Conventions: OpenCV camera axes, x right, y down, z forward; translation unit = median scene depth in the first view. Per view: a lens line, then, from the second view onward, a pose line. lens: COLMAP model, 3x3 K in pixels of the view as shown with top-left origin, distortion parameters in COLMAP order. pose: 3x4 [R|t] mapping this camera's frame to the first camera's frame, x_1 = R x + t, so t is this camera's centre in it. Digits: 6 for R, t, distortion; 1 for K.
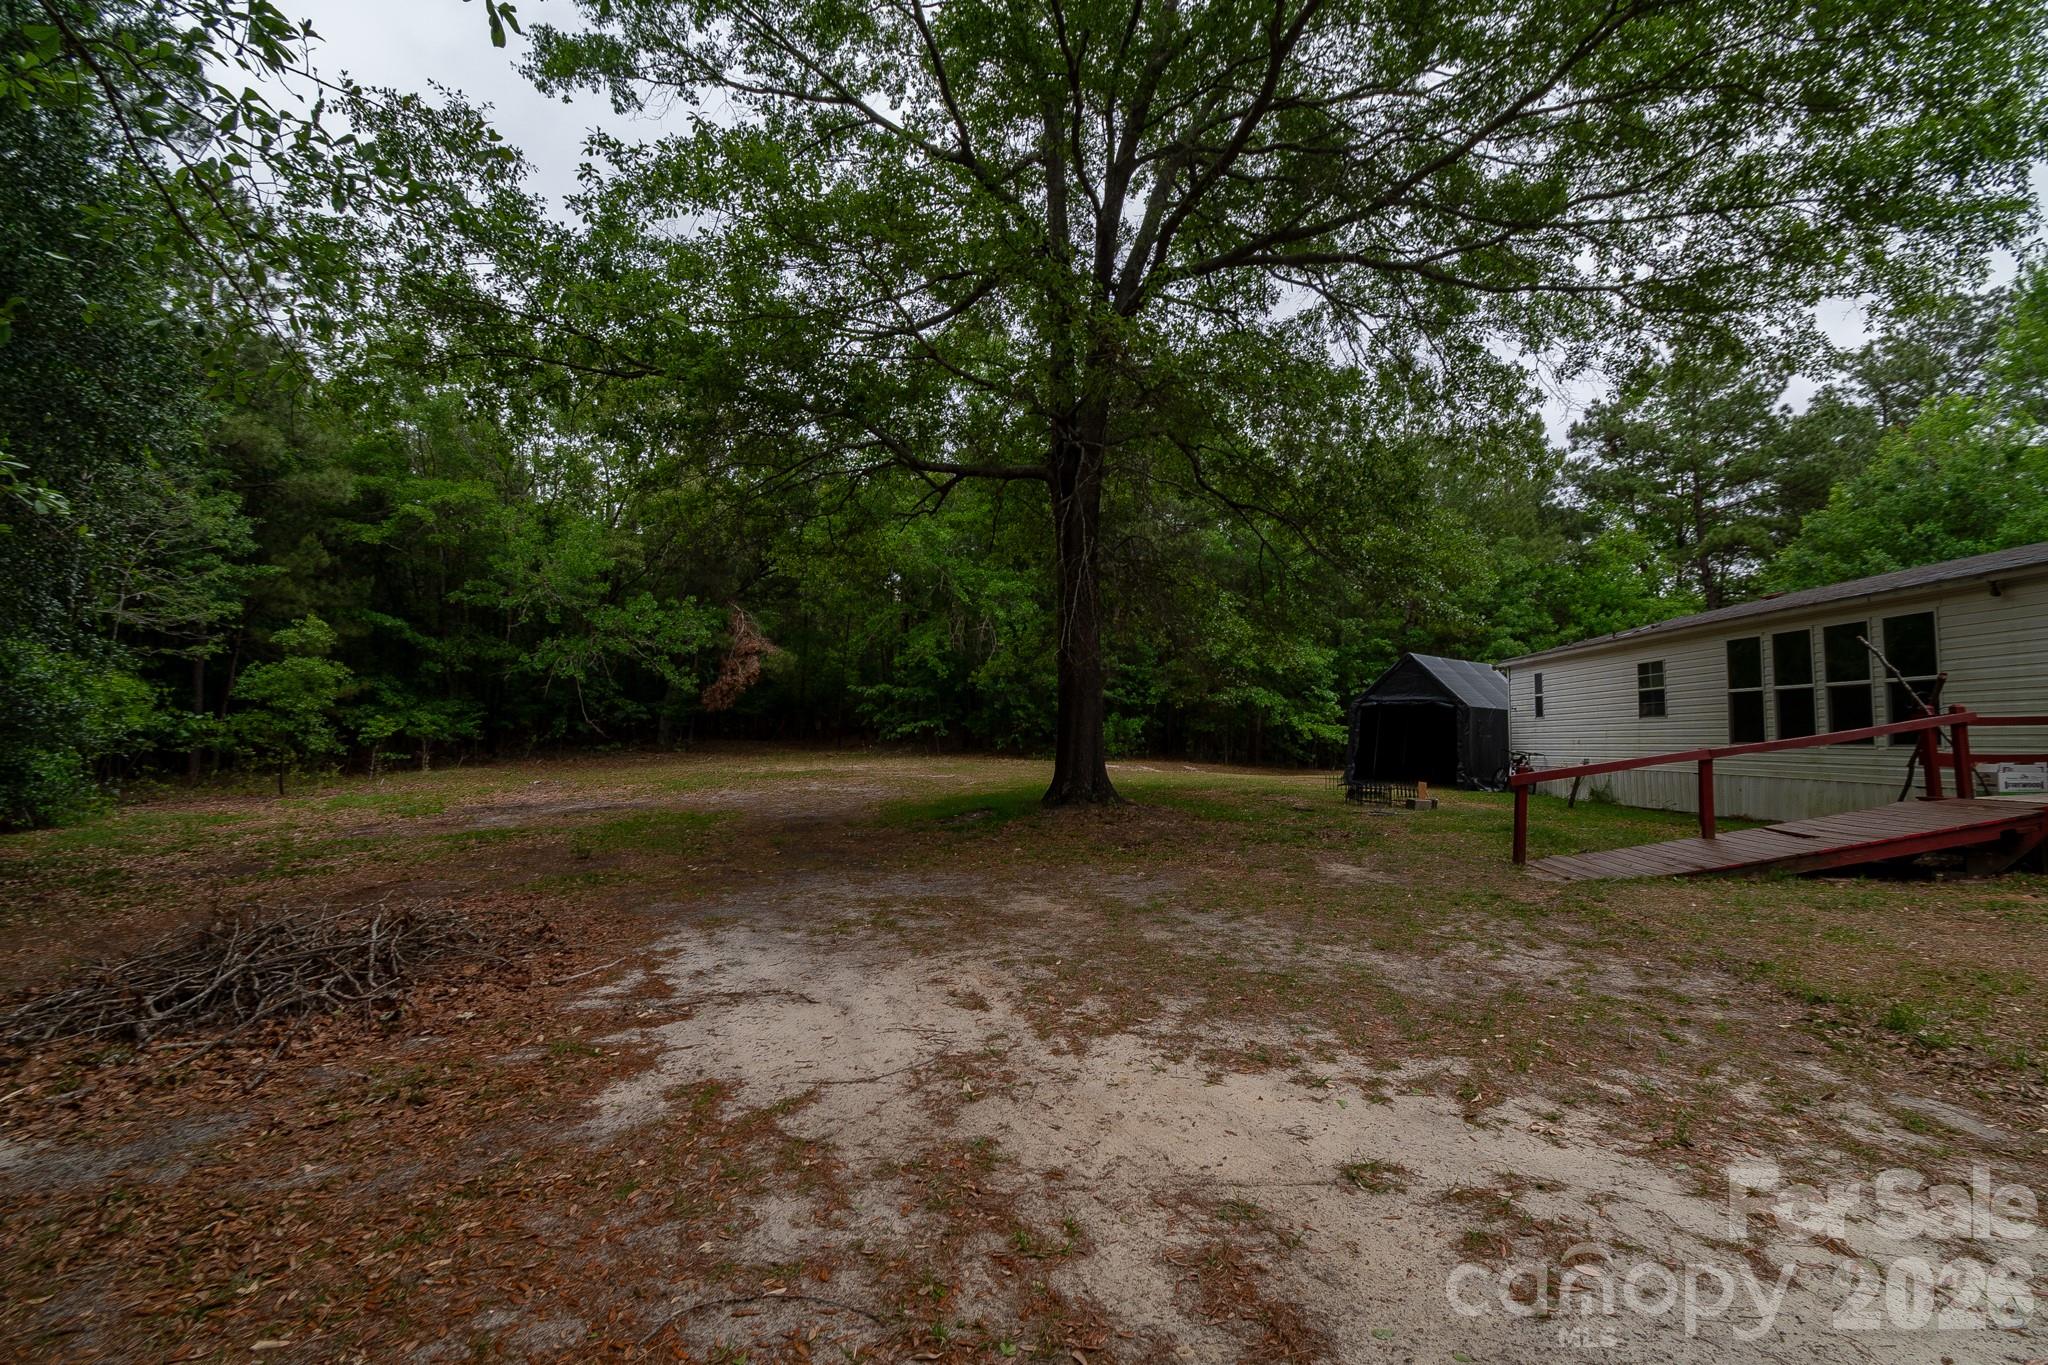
lens RADIAL K [[919.3, 0, 1030.4], [0, 919.3, 683.6], [0, 0, 1]] dist [-0.003276, -0.000546]
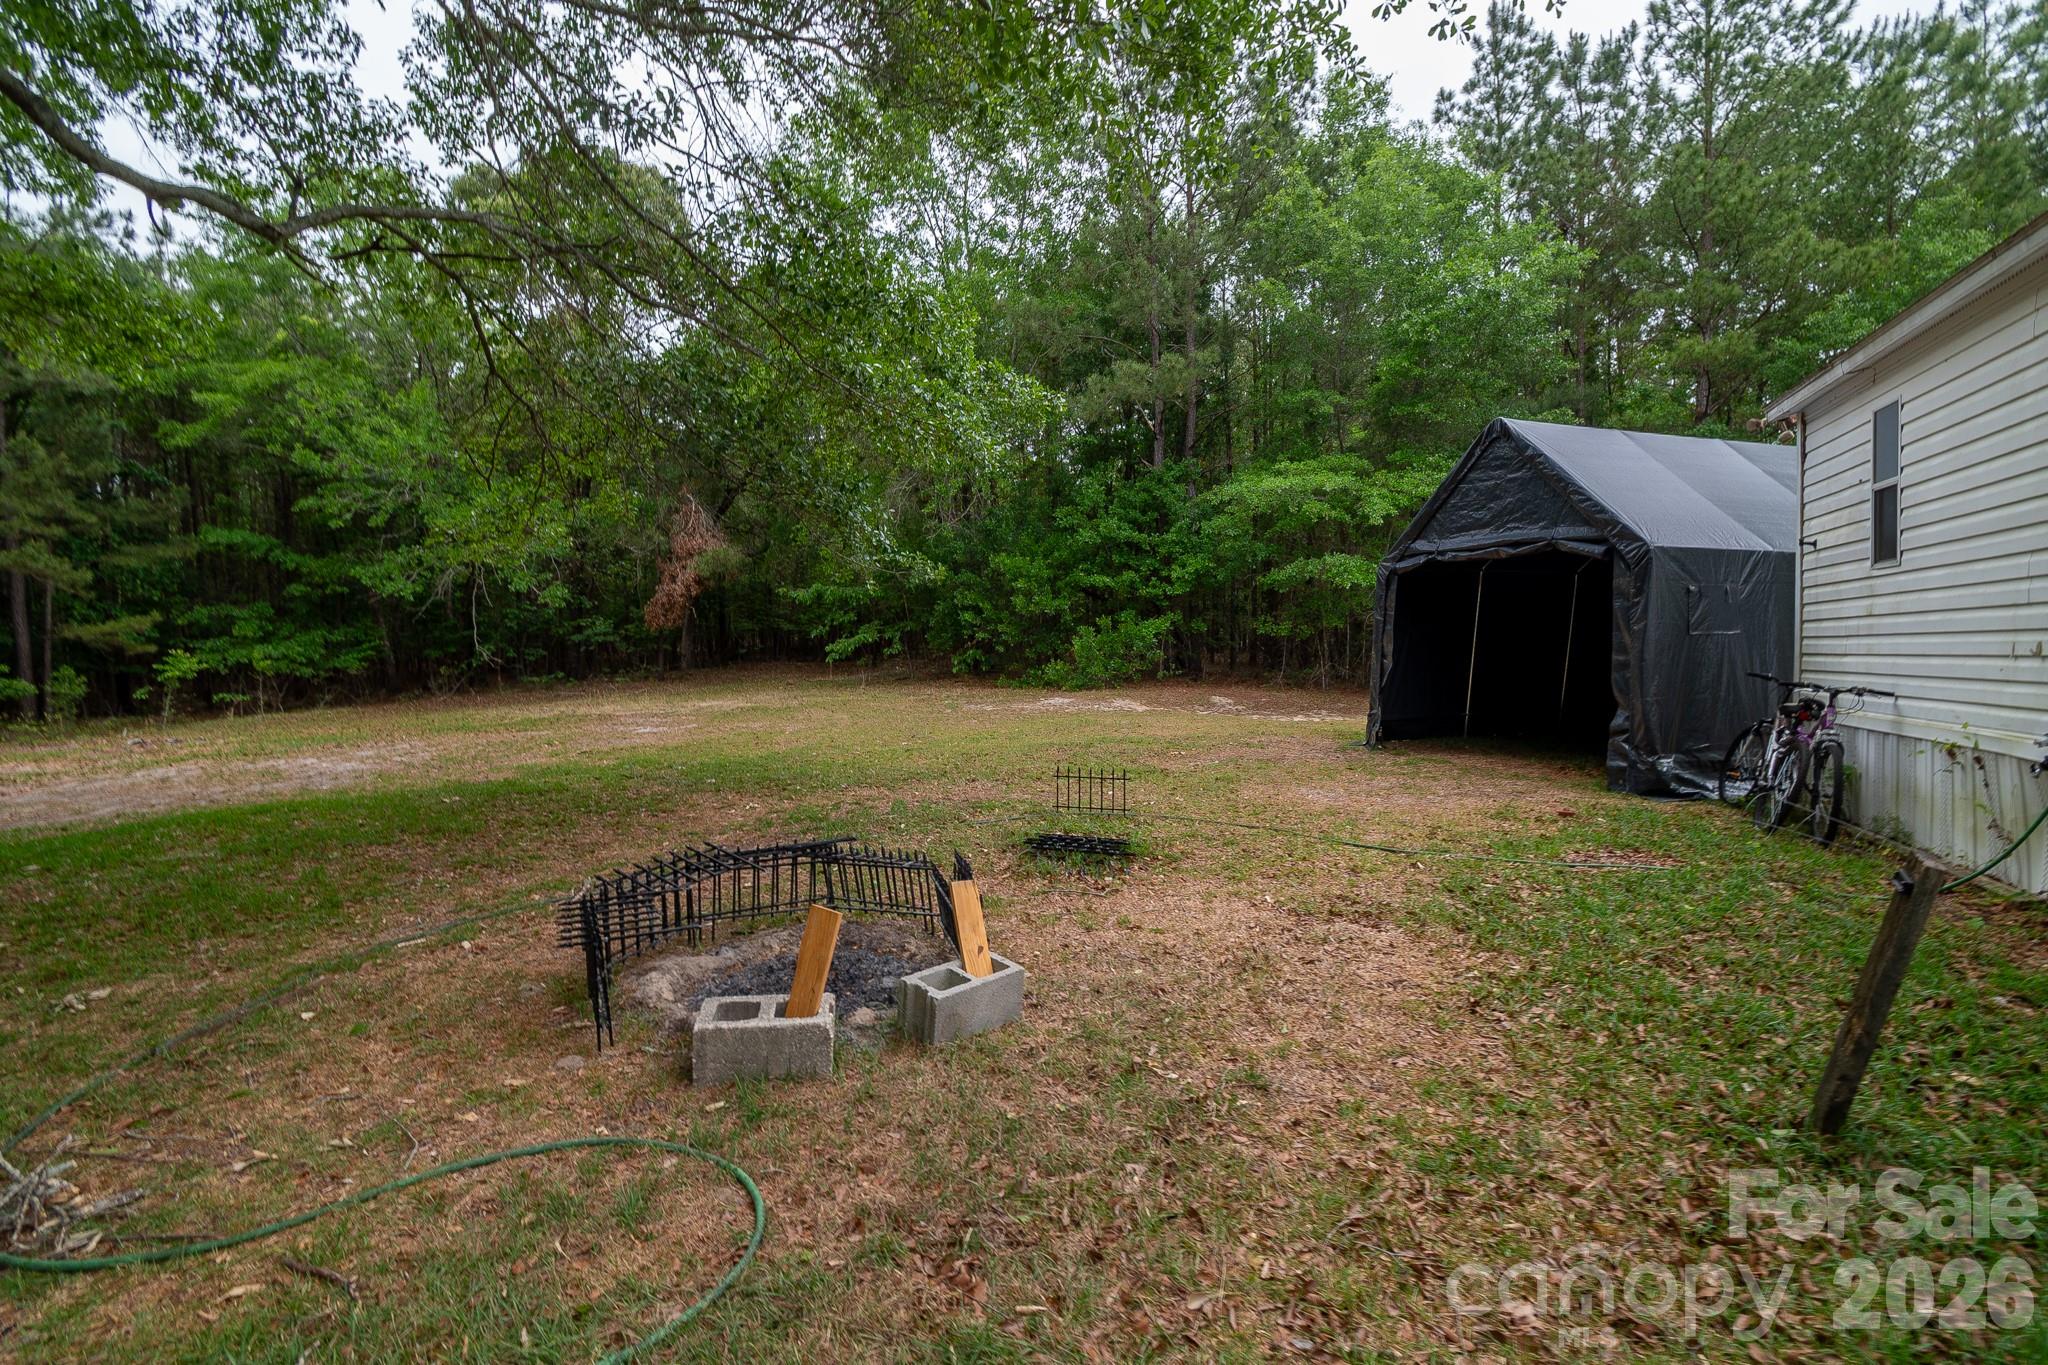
lens RADIAL K [[919.3, 0, 1030.4], [0, 919.3, 683.6], [0, 0, 1]] dist [-0.003276, -0.000546]
pose [[0.941353, -0.012999, -0.337172, 0.400820], [0.045408, 0.995048, 0.088412, 0.036897], [0.334354, -0.098537, 0.937282, 0.642752]]
